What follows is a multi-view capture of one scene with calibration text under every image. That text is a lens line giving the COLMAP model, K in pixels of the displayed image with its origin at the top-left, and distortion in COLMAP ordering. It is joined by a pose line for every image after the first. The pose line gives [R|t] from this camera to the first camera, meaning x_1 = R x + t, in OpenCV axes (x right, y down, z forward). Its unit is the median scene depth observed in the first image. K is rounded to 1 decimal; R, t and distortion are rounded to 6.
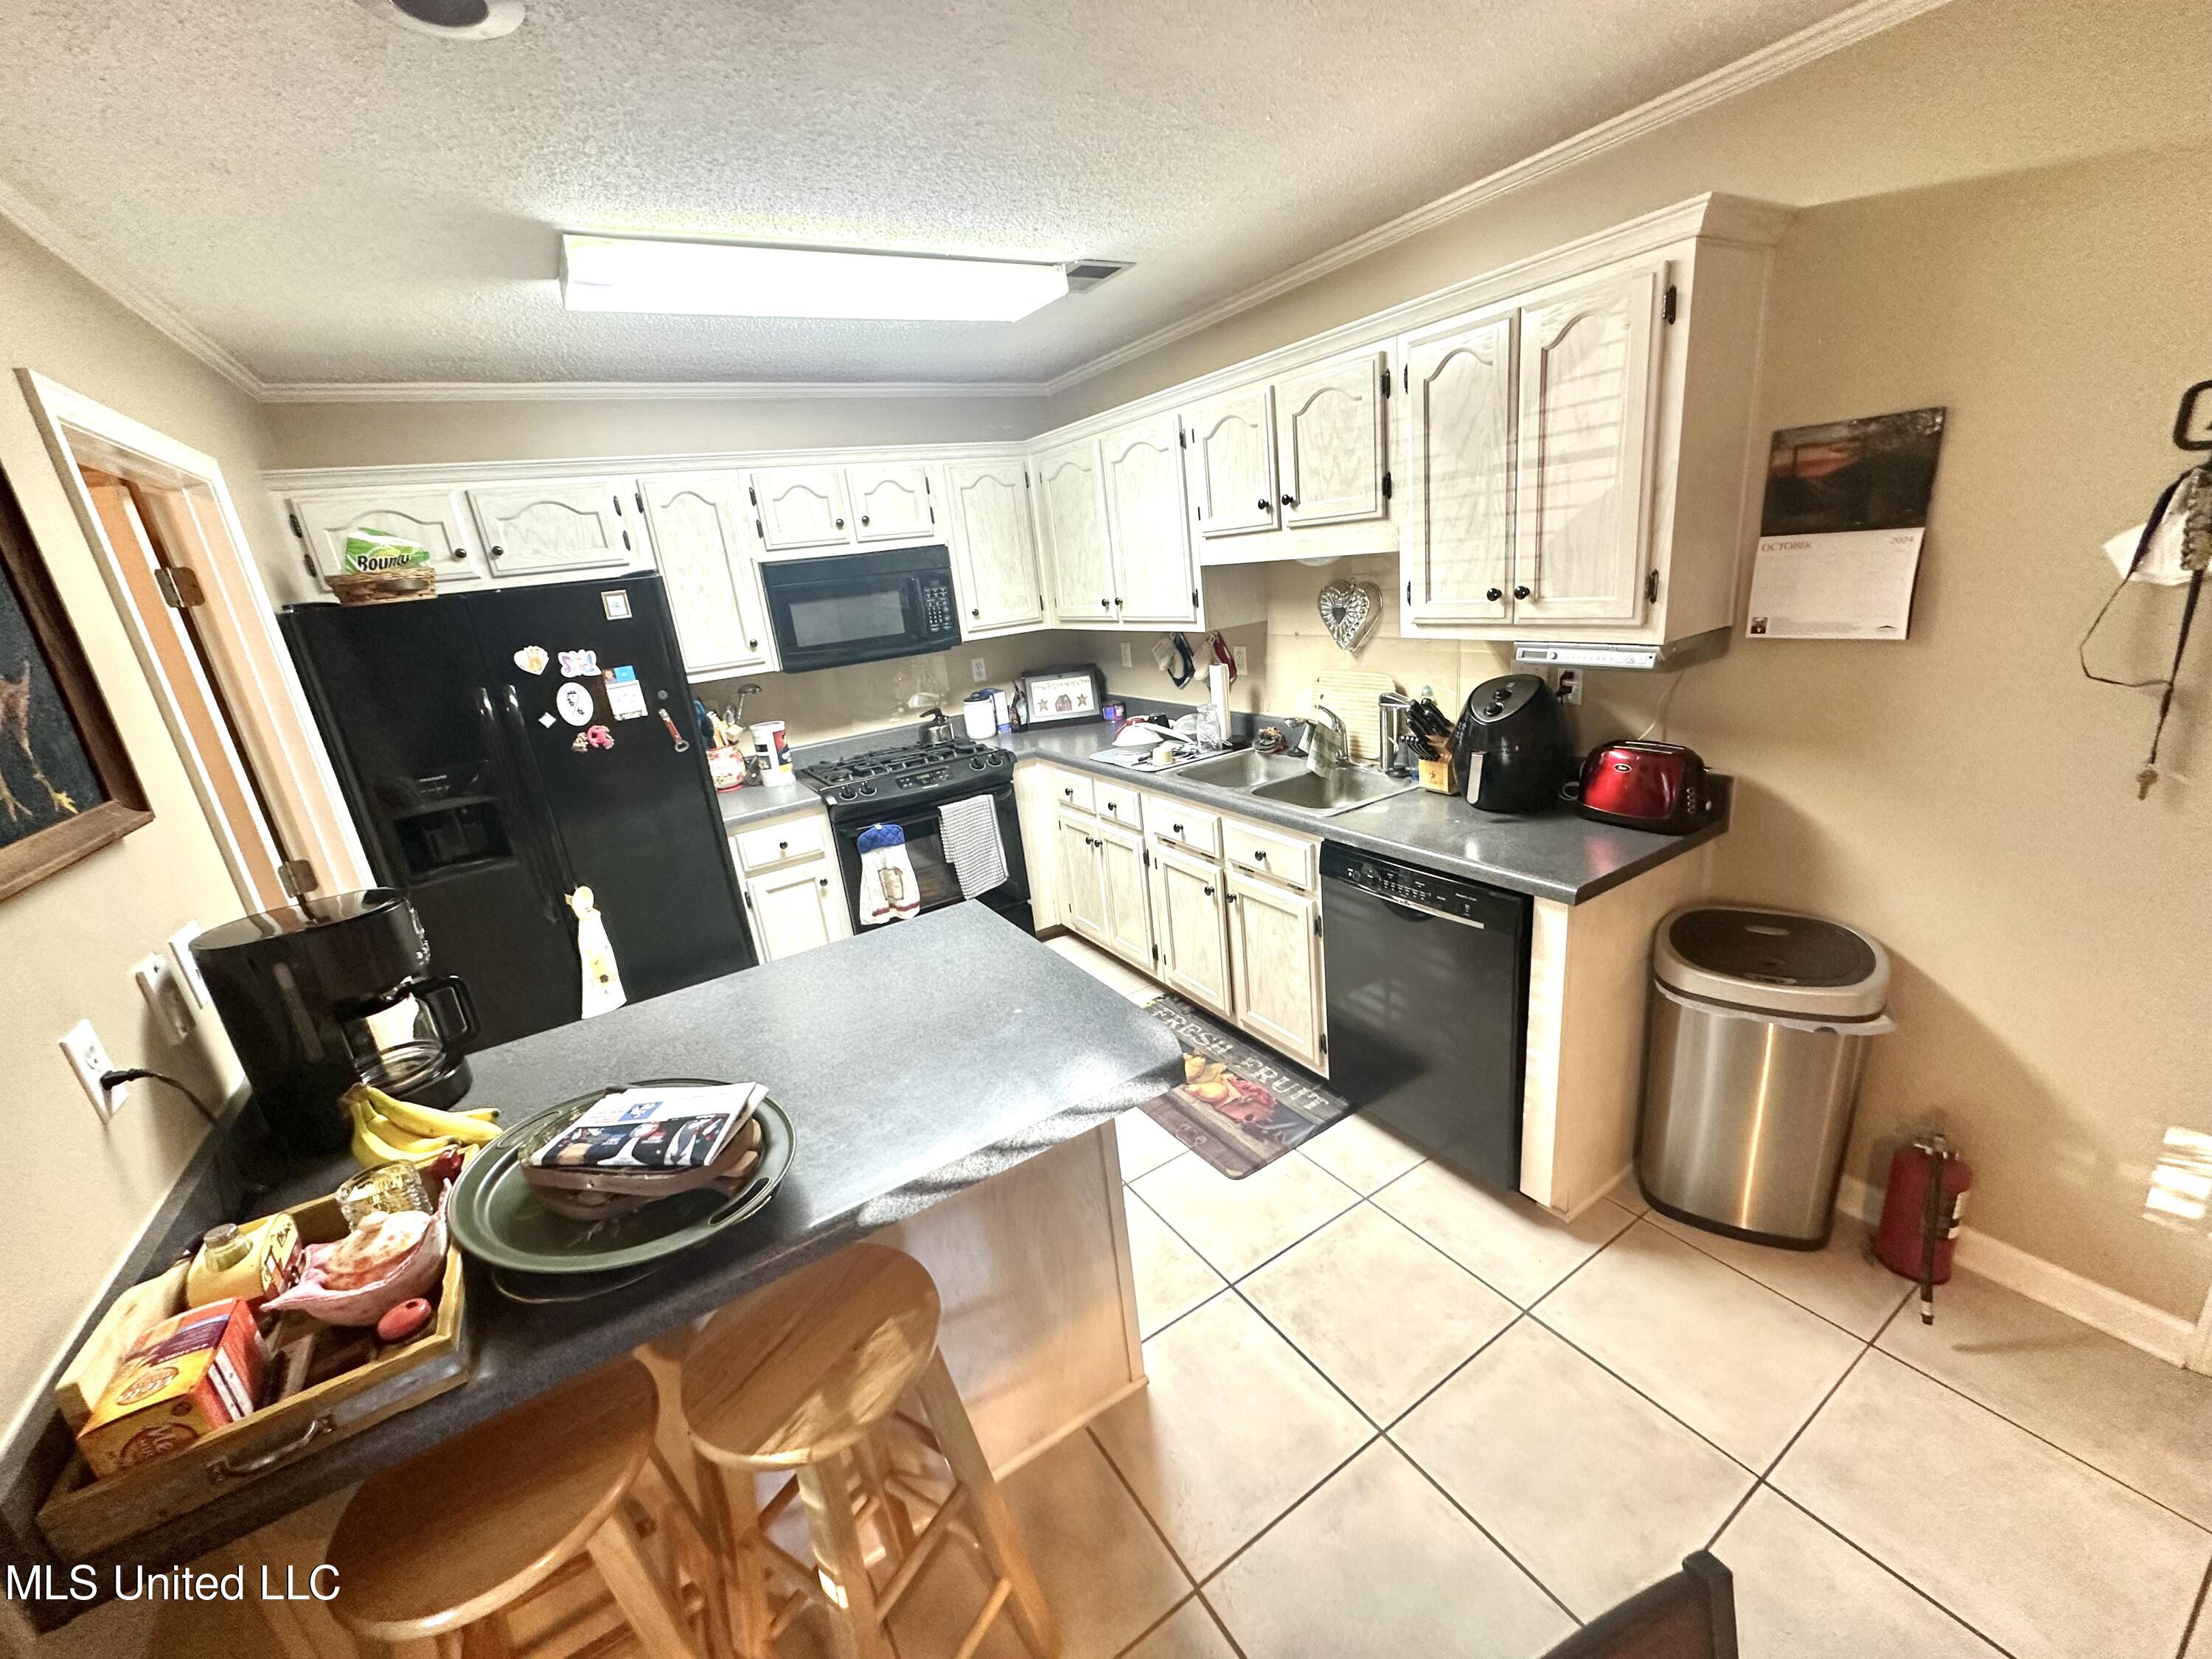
lens RADIAL K [[879.6, 0, 1108.0], [0, 879.6, 822.9], [0, 0, 1]] dist [-0.001649, 0.000184]
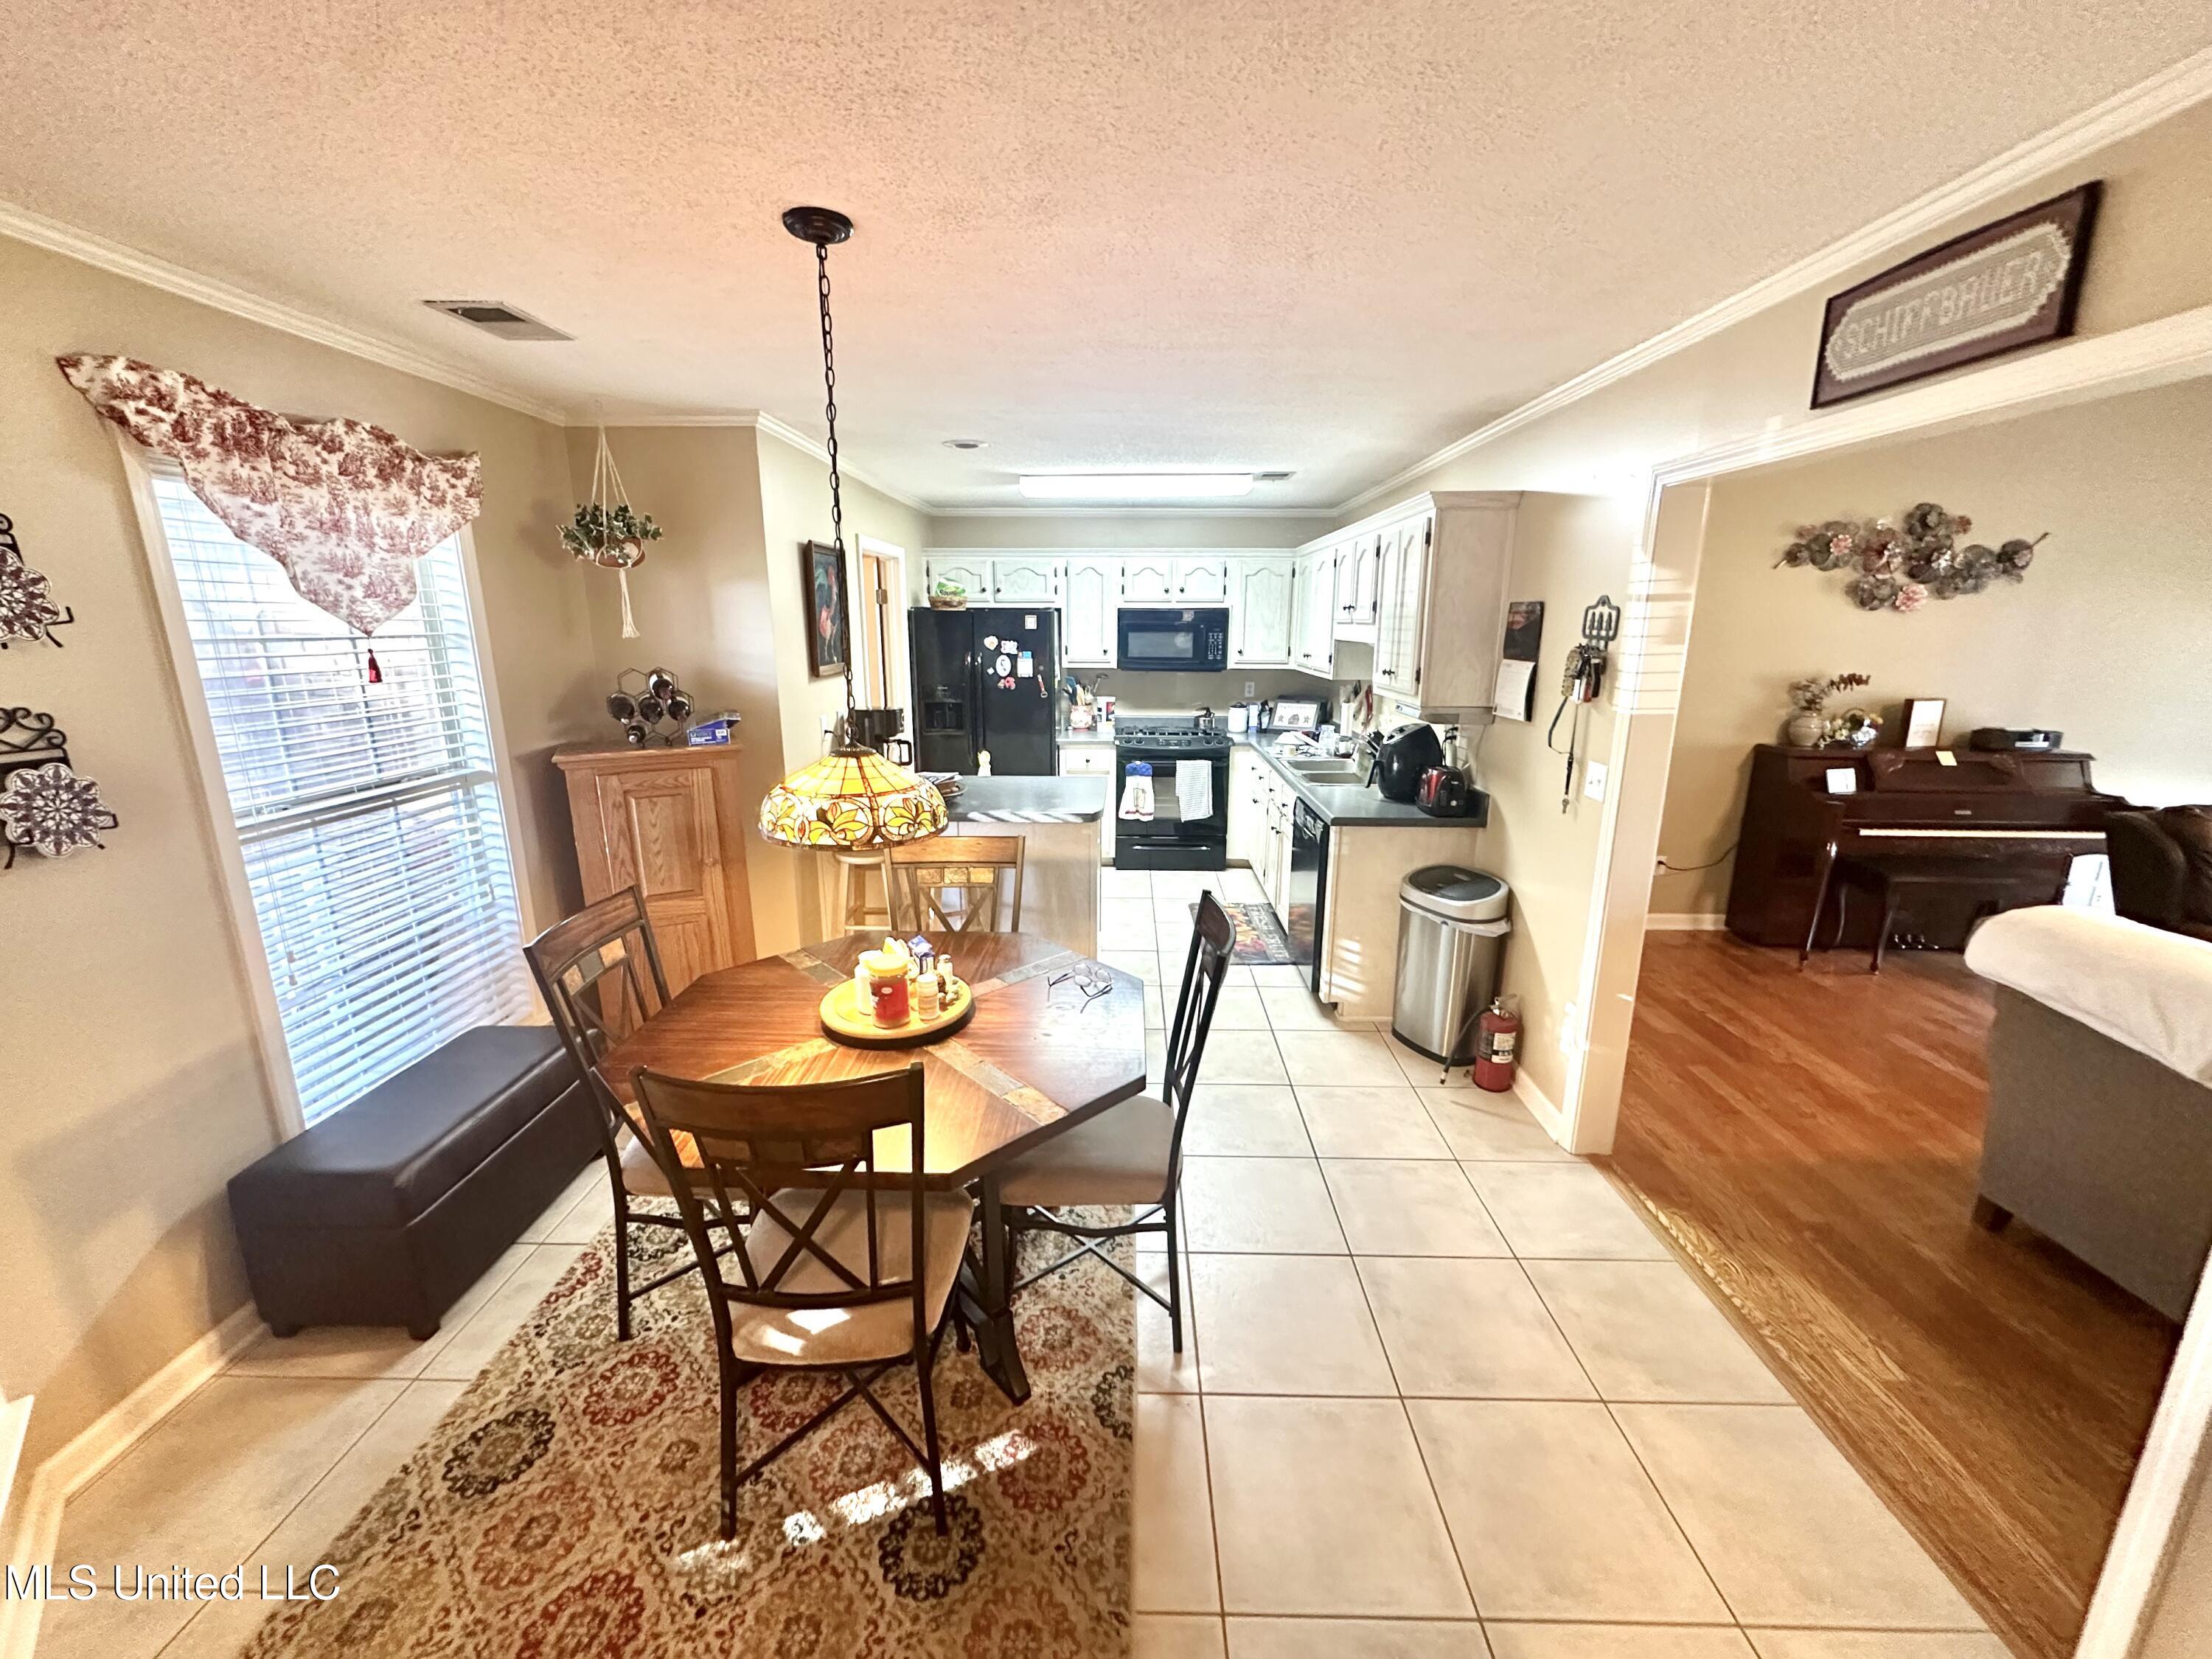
lens RADIAL K [[879.6, 0, 1104.8], [0, 879.6, 828.1], [0, 0, 1]] dist [-0.001649, 0.000184]
pose [[0.827851, 0.233062, -0.510239, 0.738357], [-0.250881, 0.967391, 0.034828, 0.103836], [0.501718, 0.099177, 0.859327, -0.632859]]
